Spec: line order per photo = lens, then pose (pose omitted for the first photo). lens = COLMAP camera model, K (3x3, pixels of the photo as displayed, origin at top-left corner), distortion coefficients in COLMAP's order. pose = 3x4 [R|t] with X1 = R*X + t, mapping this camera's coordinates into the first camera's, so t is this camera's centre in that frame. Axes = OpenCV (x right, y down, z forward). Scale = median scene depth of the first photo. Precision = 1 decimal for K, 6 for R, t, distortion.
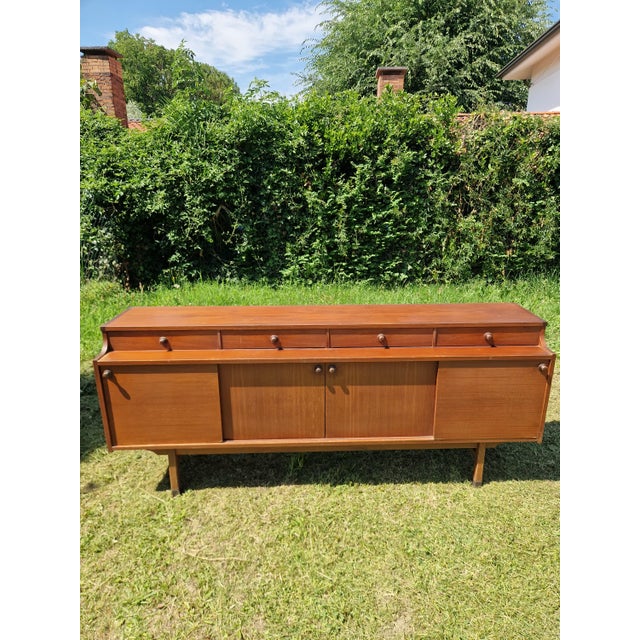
lens RADIAL K [[433.0, 0, 324.1], [0, 433.0, 323.3], [0, 0, 1]] dist [0.060711, -0.056182]
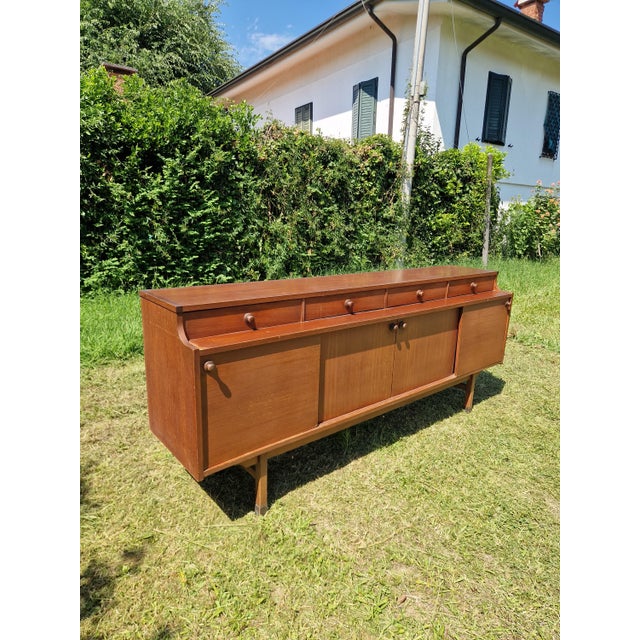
lens RADIAL K [[433.8, 0, 327.7], [0, 433.8, 323.4], [0, 0, 1]] dist [0.069955, -0.065441]
pose [[0.775937, -0.122307, 0.618840, -0.274219], [0.152464, 0.988300, 0.004158, 0.025277], [-0.612108, 0.091125, 0.785506, 0.105281]]
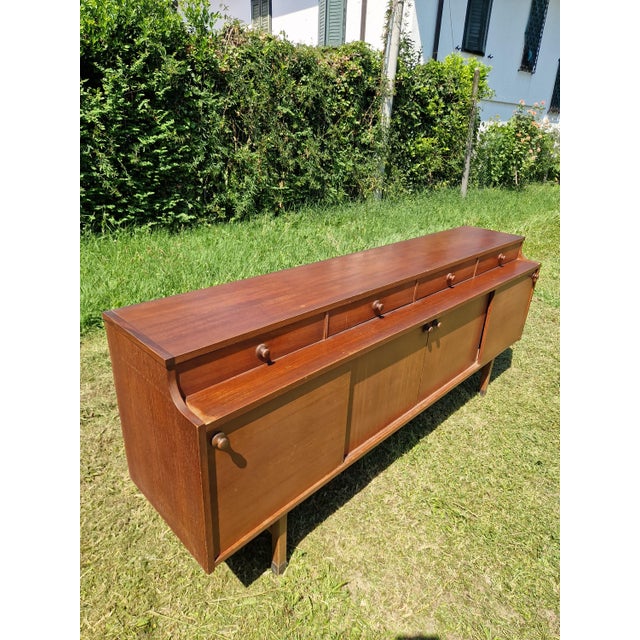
lens RADIAL K [[433.2, 0, 327.9], [0, 433.2, 315.1], [0, 0, 1]] dist [0.063976, -0.050938]
pose [[0.714051, -0.238863, 0.658085, -0.248052], [0.156893, 0.970684, 0.182091, -0.035795], [-0.682287, -0.026774, 0.730594, 0.187858]]
